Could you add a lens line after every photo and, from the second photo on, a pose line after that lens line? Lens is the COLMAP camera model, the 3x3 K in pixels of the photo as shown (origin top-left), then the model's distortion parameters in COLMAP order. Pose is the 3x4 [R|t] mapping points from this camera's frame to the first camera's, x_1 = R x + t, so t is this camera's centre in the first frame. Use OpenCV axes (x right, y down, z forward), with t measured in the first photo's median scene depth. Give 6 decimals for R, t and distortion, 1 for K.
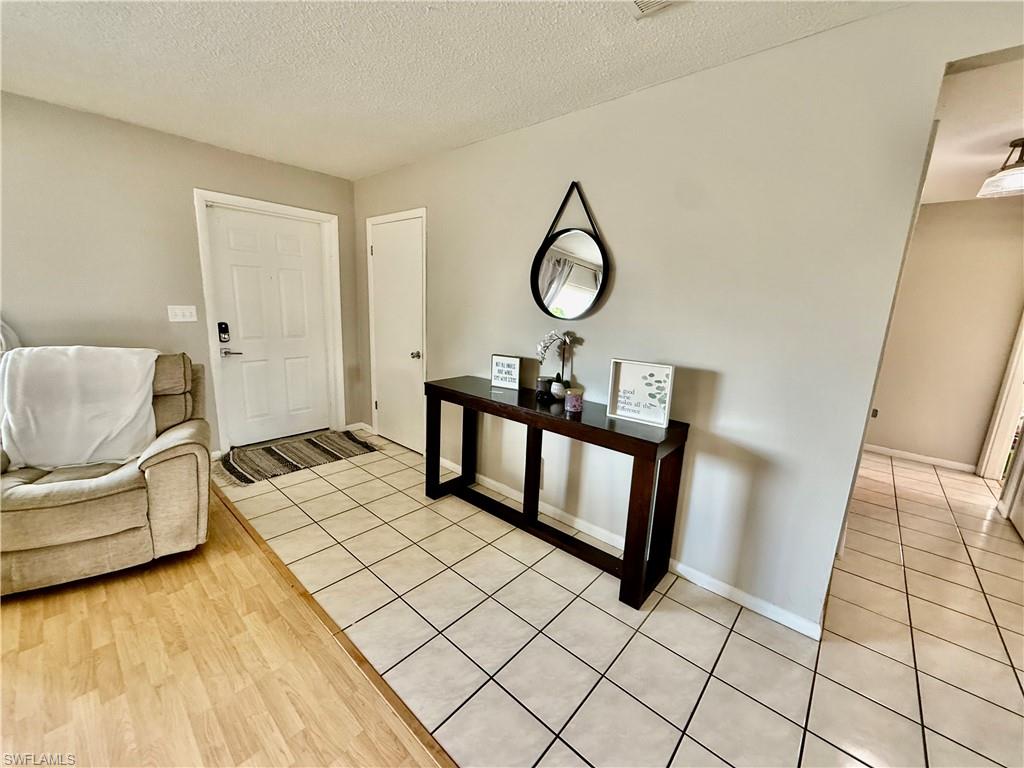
lens RADIAL K [[407.2, 0, 509.6], [0, 407.2, 383.5], [0, 0, 1]] dist [-0.000228, 0.000140]
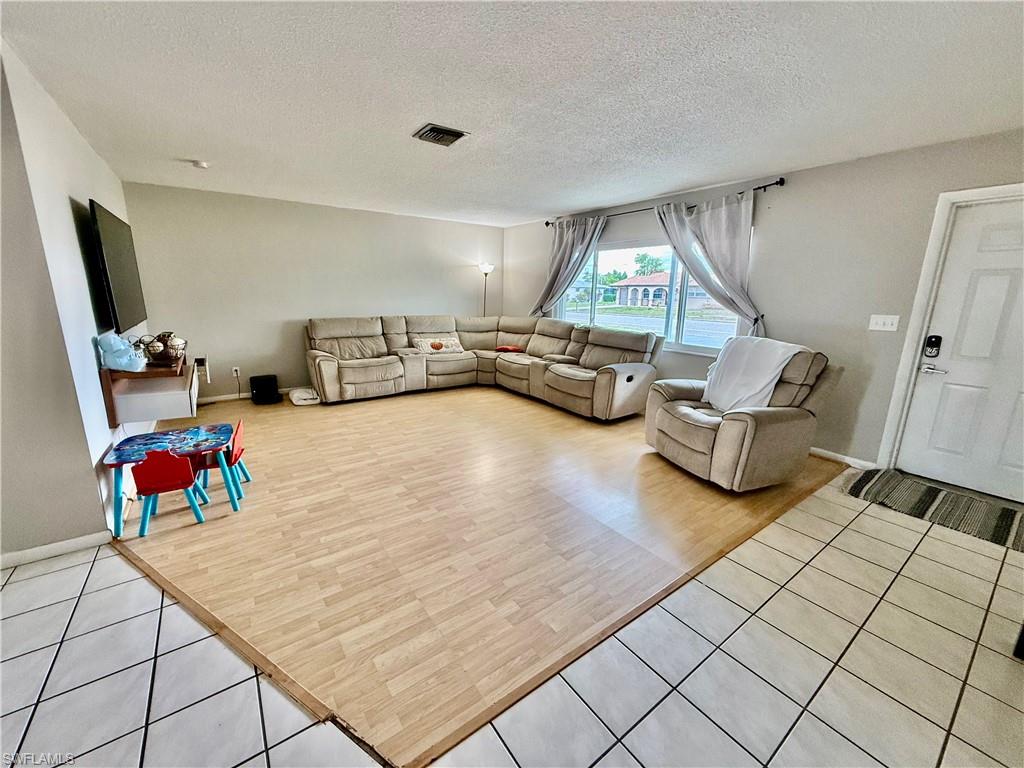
lens RADIAL K [[407.2, 0, 509.6], [0, 407.2, 383.5], [0, 0, 1]] dist [-0.000228, 0.000140]
pose [[-0.213633, 0.170790, -0.961869, 0.539113], [-0.220517, 0.950757, 0.217794, -0.052516], [0.951700, 0.258637, -0.165451, 0.389139]]
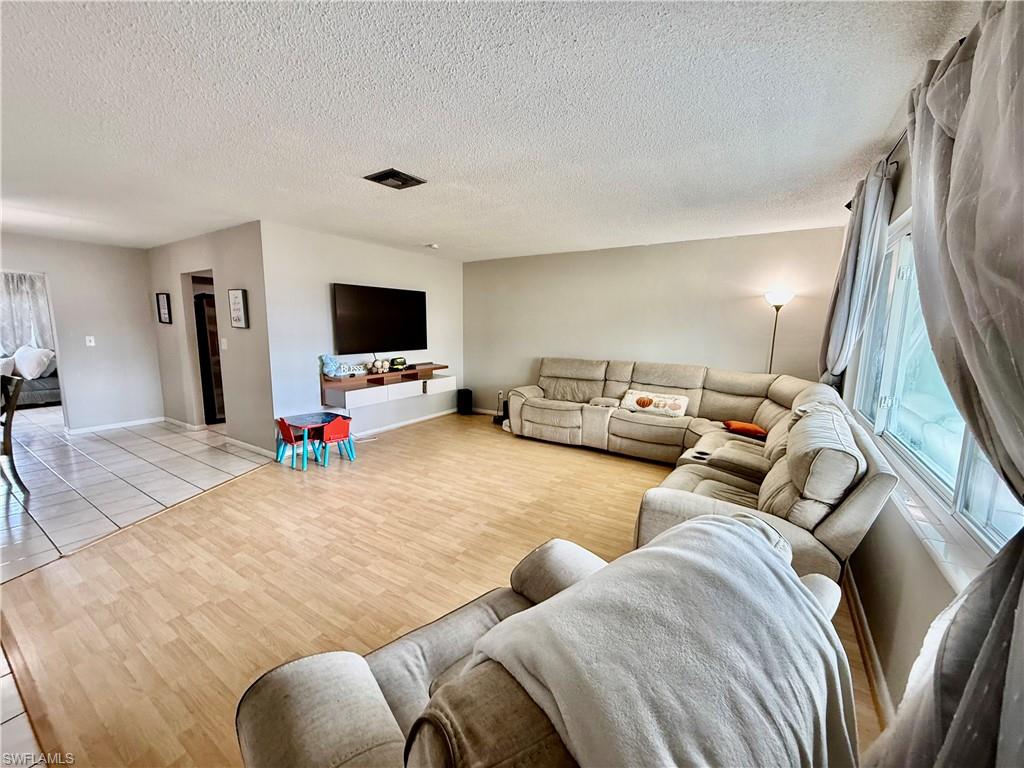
lens RADIAL K [[407.2, 0, 509.6], [0, 407.2, 383.5], [0, 0, 1]] dist [-0.000228, 0.000140]
pose [[-0.986595, -0.031363, -0.160144, -0.826134], [-0.083127, 0.941077, 0.327817, -0.292354], [0.140426, 0.336735, -0.931069, 1.163151]]
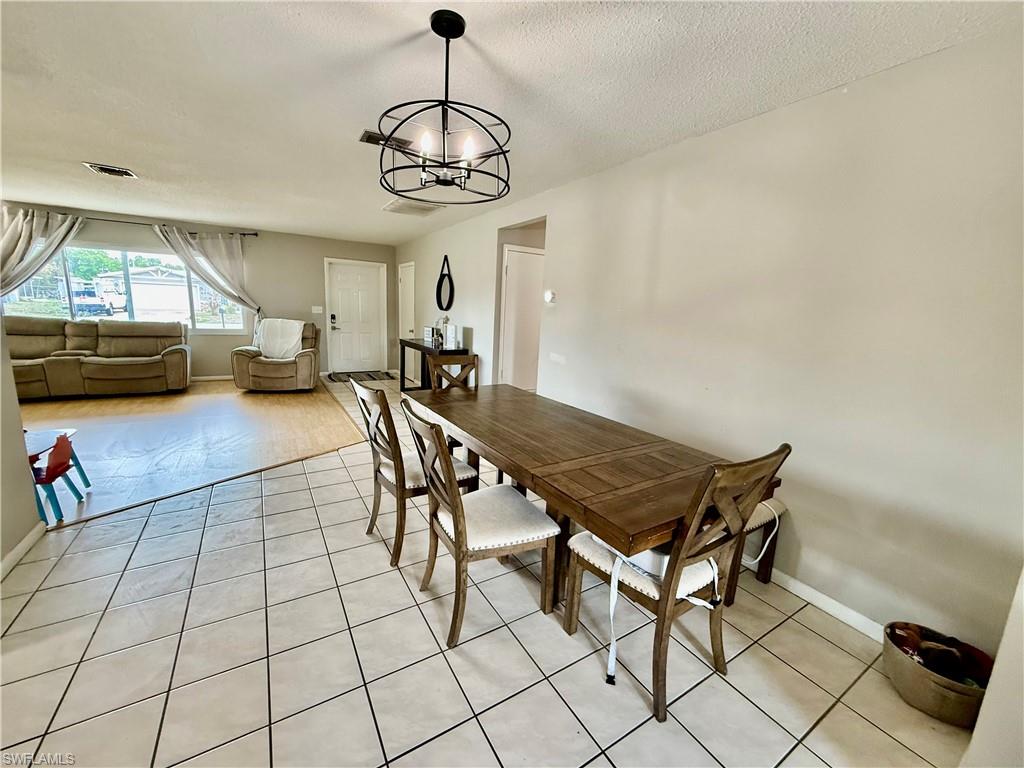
lens RADIAL K [[407.2, 0, 509.6], [0, 407.2, 383.5], [0, 0, 1]] dist [-0.000228, 0.000140]
pose [[0.956576, 0.054844, -0.286276, 1.227898], [-0.063534, 0.997756, -0.021149, 0.298193], [0.284474, 0.038419, 0.957914, -1.182531]]
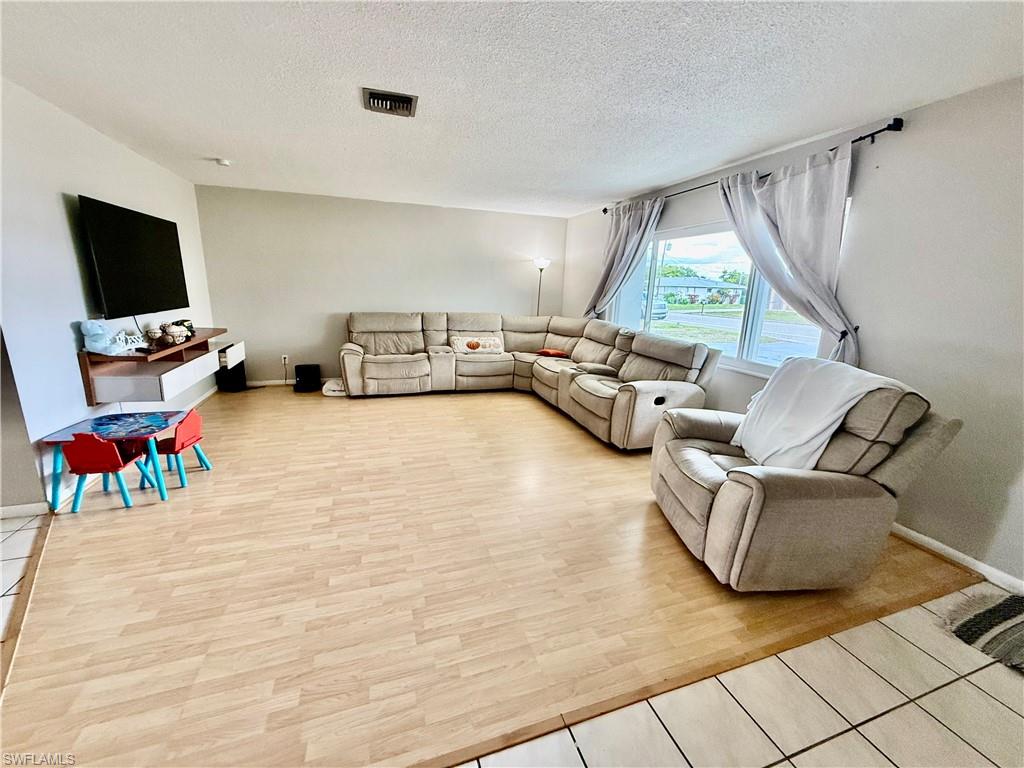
lens RADIAL K [[407.2, 0, 509.6], [0, 407.2, 383.5], [0, 0, 1]] dist [-0.000228, 0.000140]
pose [[-0.490794, 0.144681, -0.859179, 0.152637], [-0.225081, 0.931589, 0.285449, -0.140587], [0.841700, 0.333482, -0.424654, 0.733529]]
